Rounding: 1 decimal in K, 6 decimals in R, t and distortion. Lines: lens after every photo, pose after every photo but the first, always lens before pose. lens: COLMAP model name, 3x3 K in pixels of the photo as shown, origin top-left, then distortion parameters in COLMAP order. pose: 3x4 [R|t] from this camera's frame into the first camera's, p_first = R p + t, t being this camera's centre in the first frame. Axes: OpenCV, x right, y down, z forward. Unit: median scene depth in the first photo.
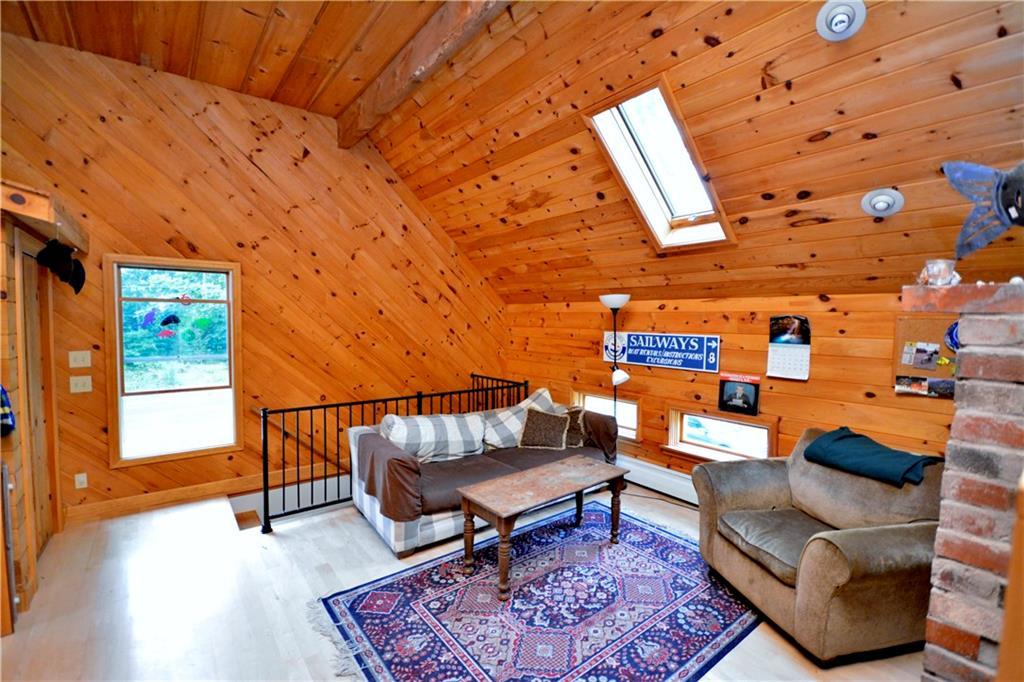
lens RADIAL K [[449.1, 0, 510.3], [0, 449.1, 341.5], [0, 0, 1]] dist [-0.000034, -0.000020]
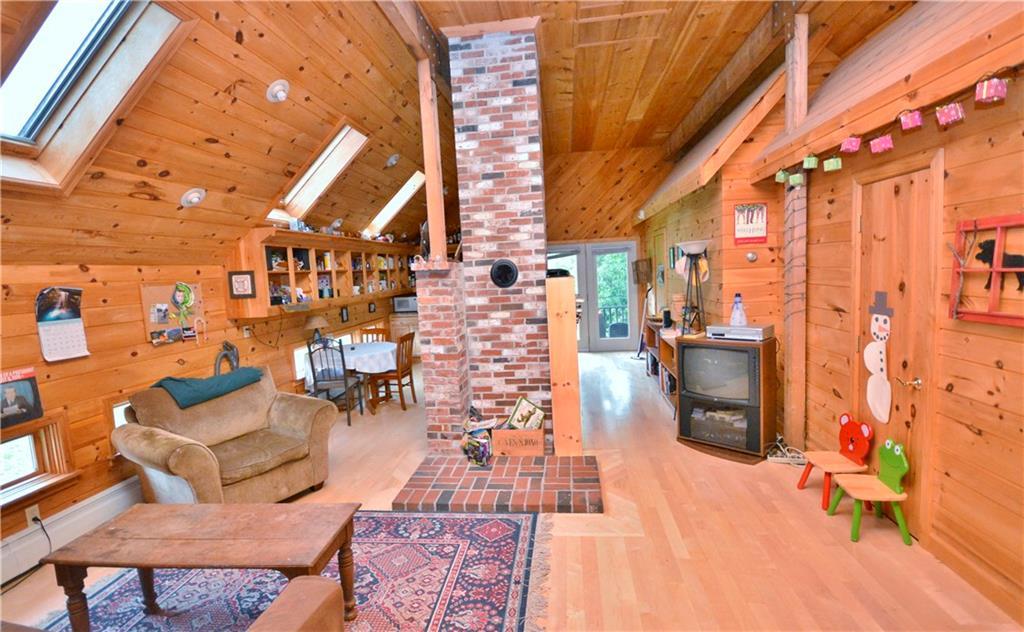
lens RADIAL K [[463.7, 0, 512.0], [0, 463.7, 316.0], [0, 0, 1]] dist [-0.020992, -0.000027]
pose [[-0.711353, -0.041328, 0.701619, -0.651950], [0.082573, 0.986442, 0.141823, -0.058163], [-0.697968, 0.158821, -0.698296, 1.057618]]
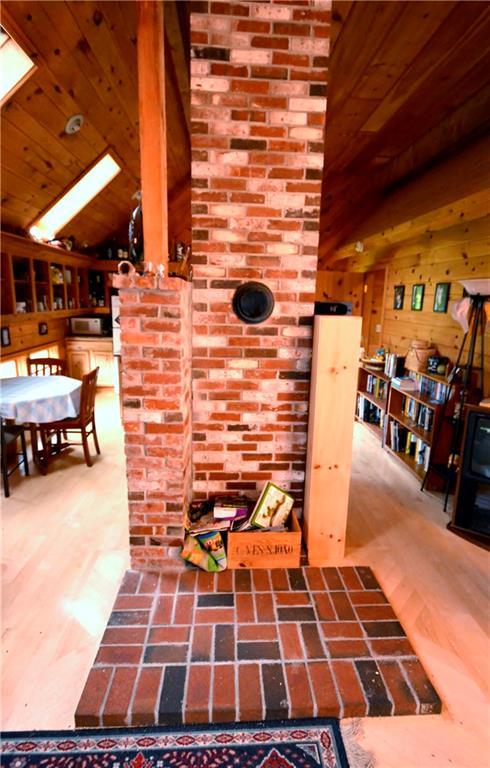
lens RADIAL K [[392.3, 0, 247.0], [0, 392.3, 381.5], [0, 0, 1]] dist [0.004502, 0.000860]
pose [[-0.820296, -0.149381, 0.552087, -0.140584], [-0.002593, 0.966250, 0.257591, -0.041245], [-0.571934, 0.209870, -0.792999, 0.771453]]
